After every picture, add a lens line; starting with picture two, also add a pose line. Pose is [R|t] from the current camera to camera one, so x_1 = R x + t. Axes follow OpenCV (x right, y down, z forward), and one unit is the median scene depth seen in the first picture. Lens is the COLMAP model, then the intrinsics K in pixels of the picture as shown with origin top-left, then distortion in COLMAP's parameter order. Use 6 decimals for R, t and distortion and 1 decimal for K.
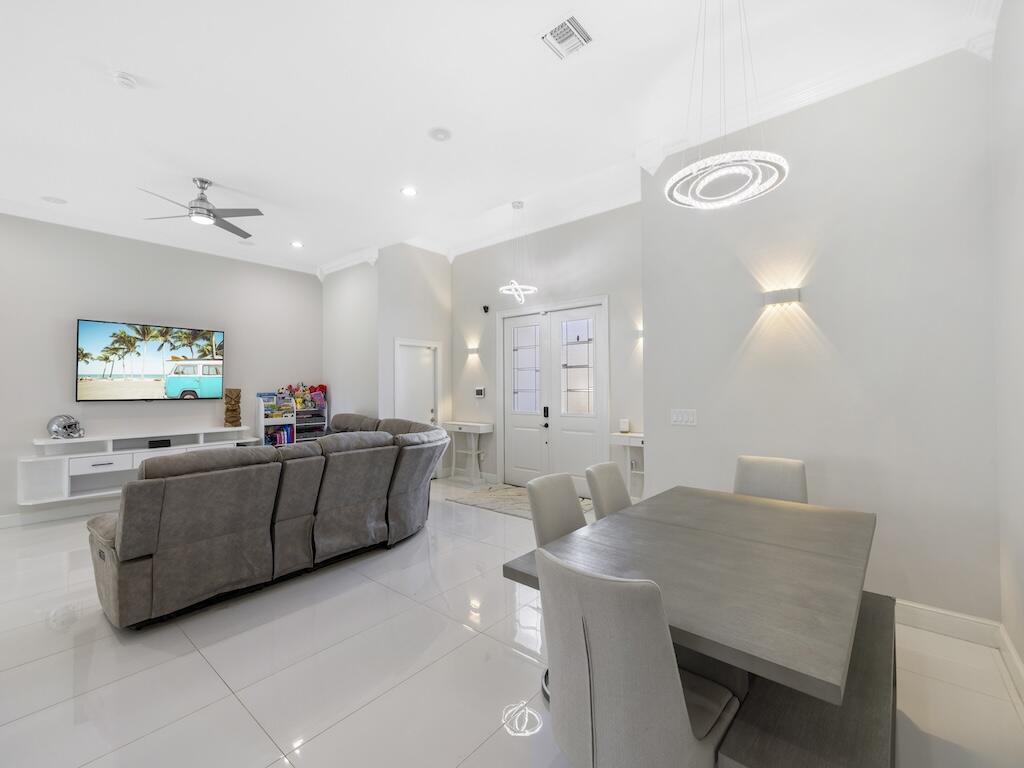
lens RADIAL K [[438.2, 0, 507.9], [0, 438.2, 381.3], [0, 0, 1]] dist [0.002735, 0.000491]
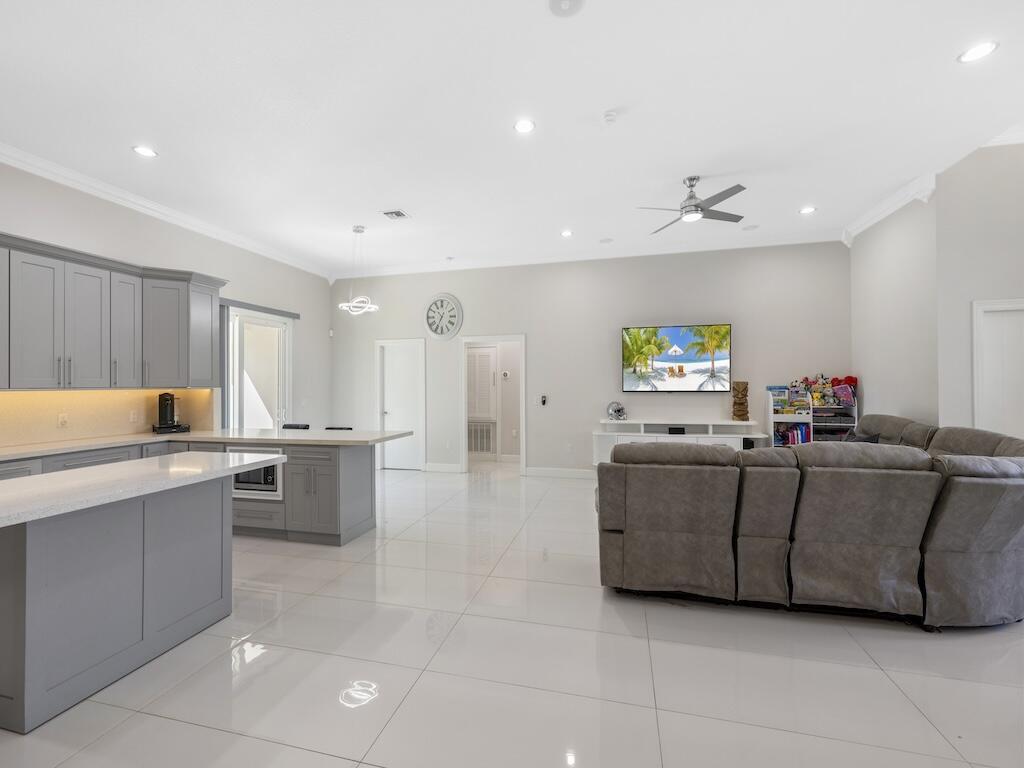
lens RADIAL K [[438.2, 0, 507.9], [0, 438.2, 381.3], [0, 0, 1]] dist [0.002735, 0.000491]
pose [[0.435984, -0.003002, -0.899949, 0.041932], [0.017298, 0.999838, 0.005045, 0.003681], [0.899788, -0.017767, 0.435965, 0.176602]]
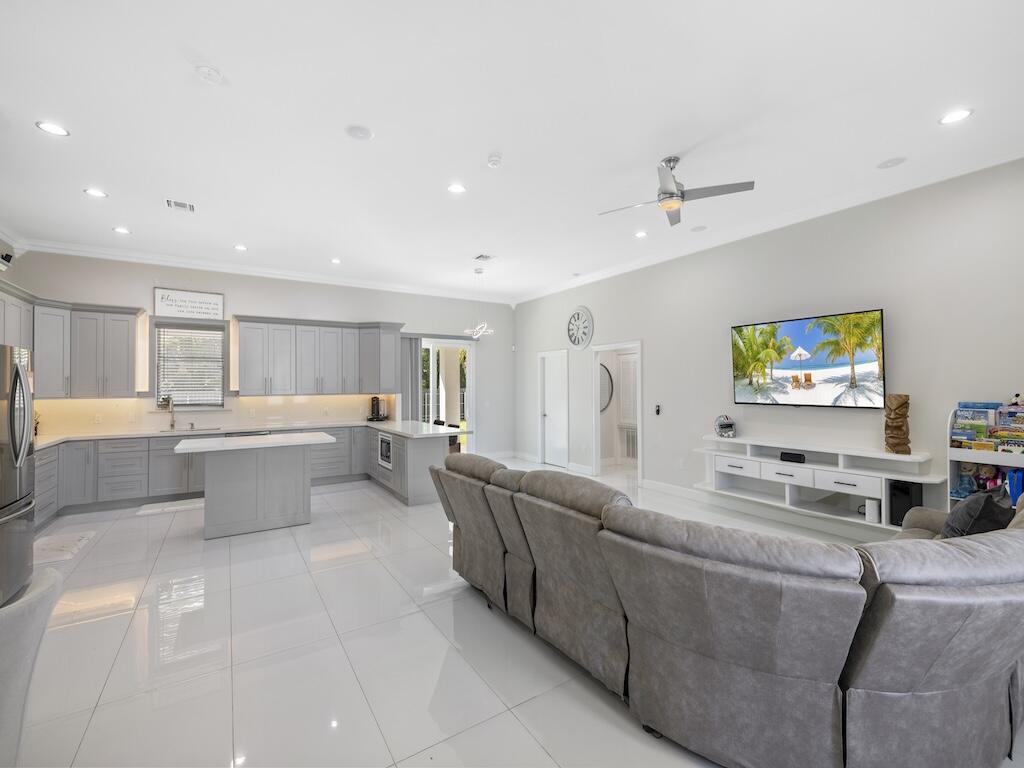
lens RADIAL K [[438.2, 0, 507.9], [0, 438.2, 381.3], [0, 0, 1]] dist [0.002735, 0.000491]
pose [[-0.292336, -0.001169, -0.956315, 0.263937], [0.021299, 0.999743, -0.007734, -0.015687], [0.956078, -0.022630, -0.292236, 1.031794]]
